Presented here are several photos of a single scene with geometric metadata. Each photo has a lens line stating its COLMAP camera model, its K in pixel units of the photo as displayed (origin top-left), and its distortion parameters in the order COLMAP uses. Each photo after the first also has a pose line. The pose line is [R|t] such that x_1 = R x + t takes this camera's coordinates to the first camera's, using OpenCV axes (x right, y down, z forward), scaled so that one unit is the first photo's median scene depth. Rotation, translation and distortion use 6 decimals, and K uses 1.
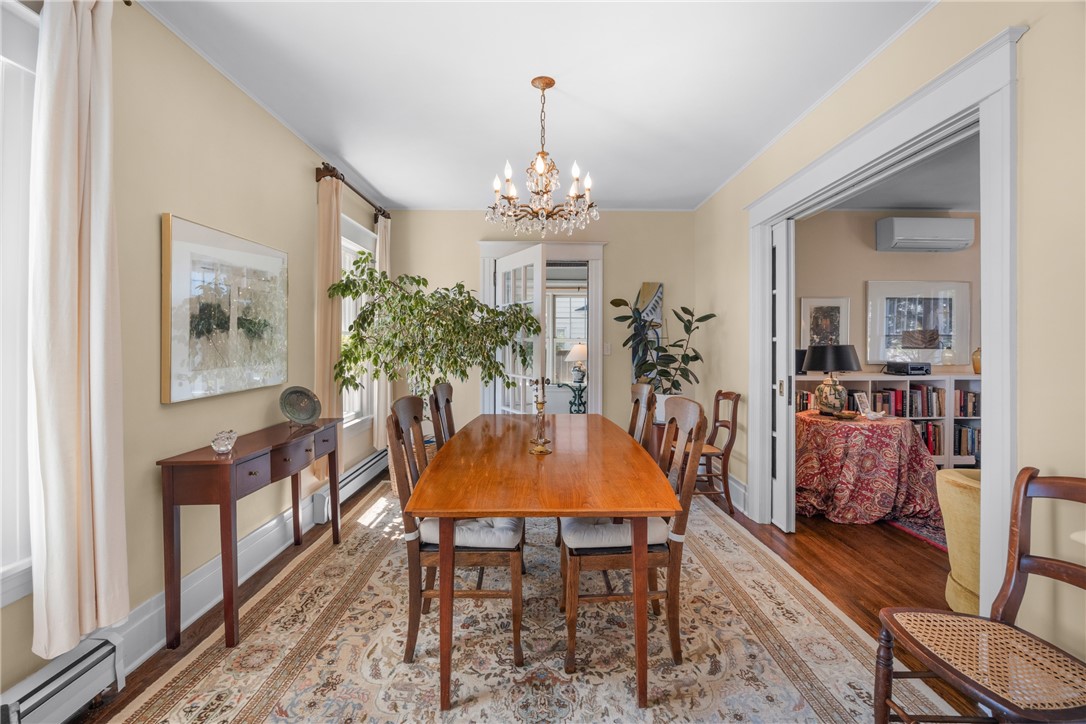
lens RADIAL K [[479.2, 0, 560.3], [0, 479.2, 341.2], [0, 0, 1]] dist [-0.003996, -0.000175]
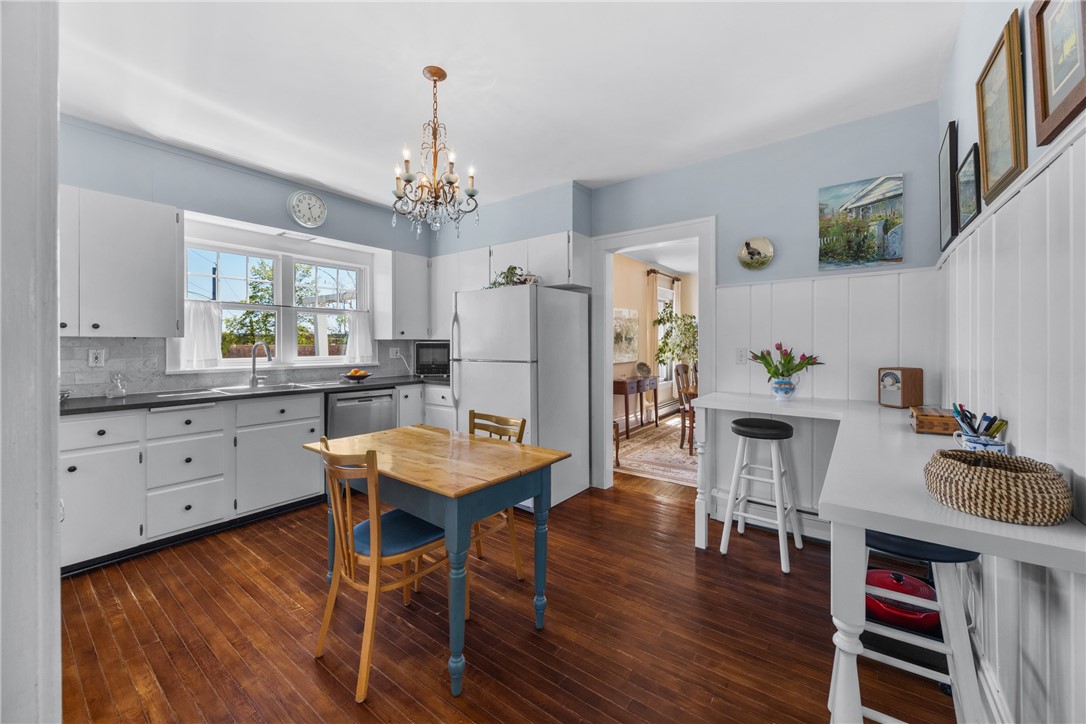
lens RADIAL K [[415.3, 0, 552.1], [0, 415.3, 342.8], [0, 0, 1]] dist [-0.003506, -0.000065]
pose [[0.783310, -0.007869, -0.621581, 0.386819], [0.008061, 0.999964, -0.002501, -0.007029], [0.621579, -0.003052, 0.783346, -0.888623]]
